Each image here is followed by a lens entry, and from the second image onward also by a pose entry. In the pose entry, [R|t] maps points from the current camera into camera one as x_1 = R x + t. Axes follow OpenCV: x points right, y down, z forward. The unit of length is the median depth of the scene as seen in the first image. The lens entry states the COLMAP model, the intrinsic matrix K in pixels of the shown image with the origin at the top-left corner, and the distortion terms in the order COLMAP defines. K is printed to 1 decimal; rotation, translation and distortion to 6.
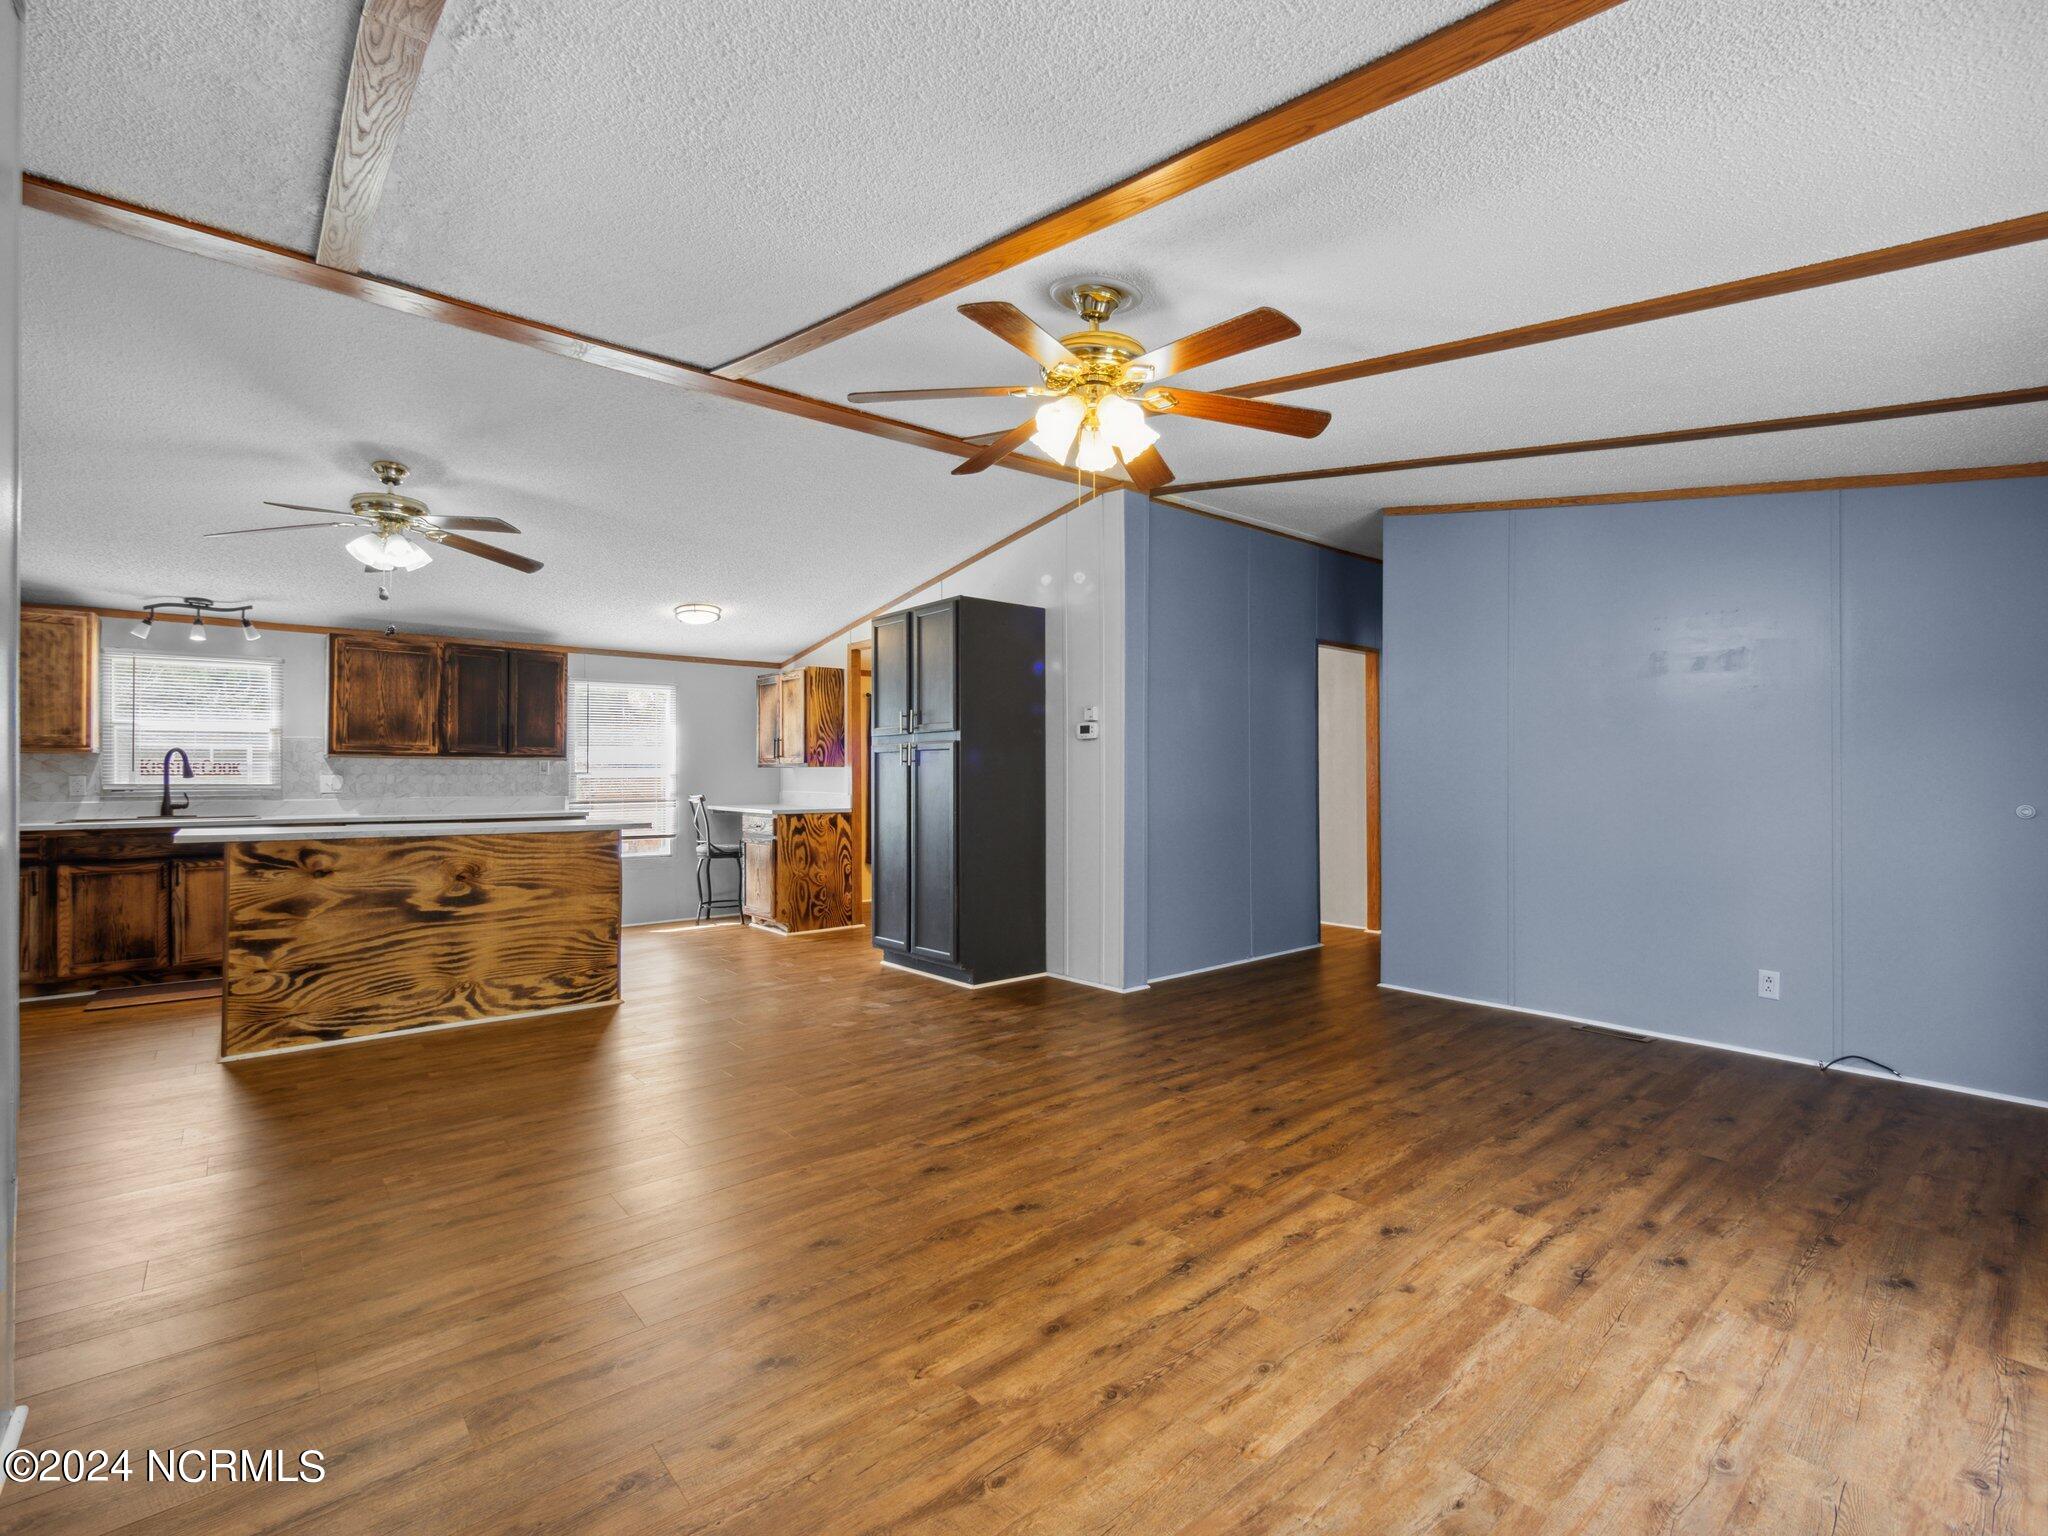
lens RADIAL K [[936.6, 0, 1024.0], [0, 936.6, 768.0], [0, 0, 1]] dist [-0.001162, -0.000226]
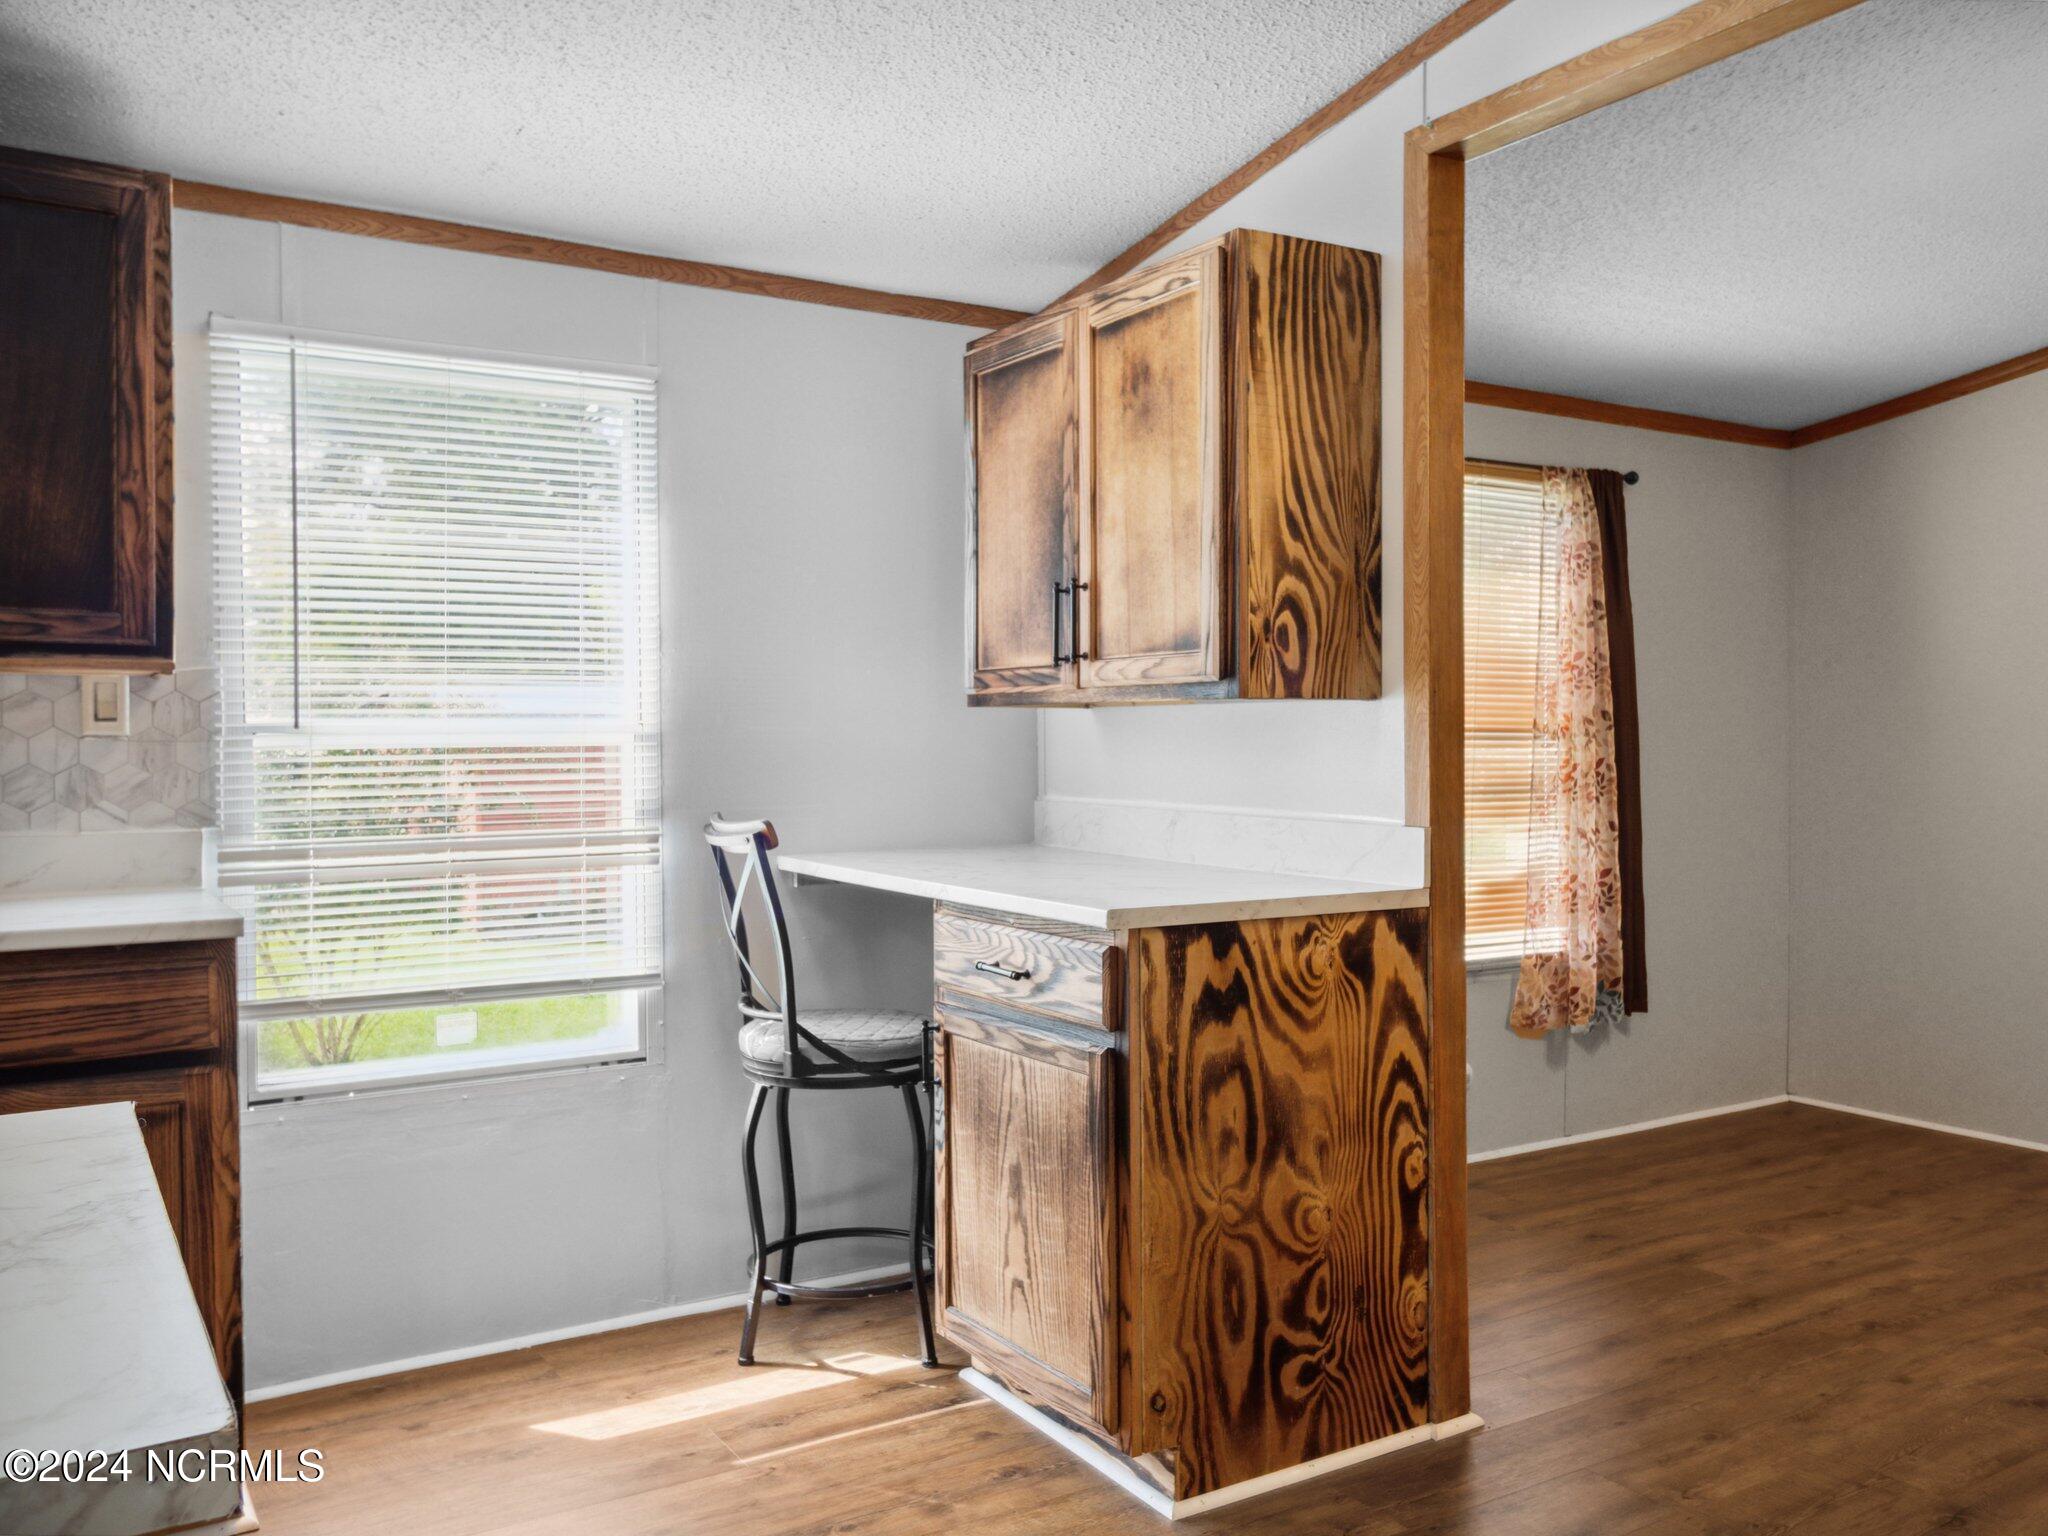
lens RADIAL K [[1658.0, 0, 1024.0], [0, 1658.0, 768.0], [0, 0, 1]] dist [0.009299, 0.001097]
pose [[0.988634, 0.001561, -0.150335, -0.227653], [0.002119, 0.999702, 0.024318, 0.005645], [0.150329, -0.024361, 0.988336, 0.629716]]
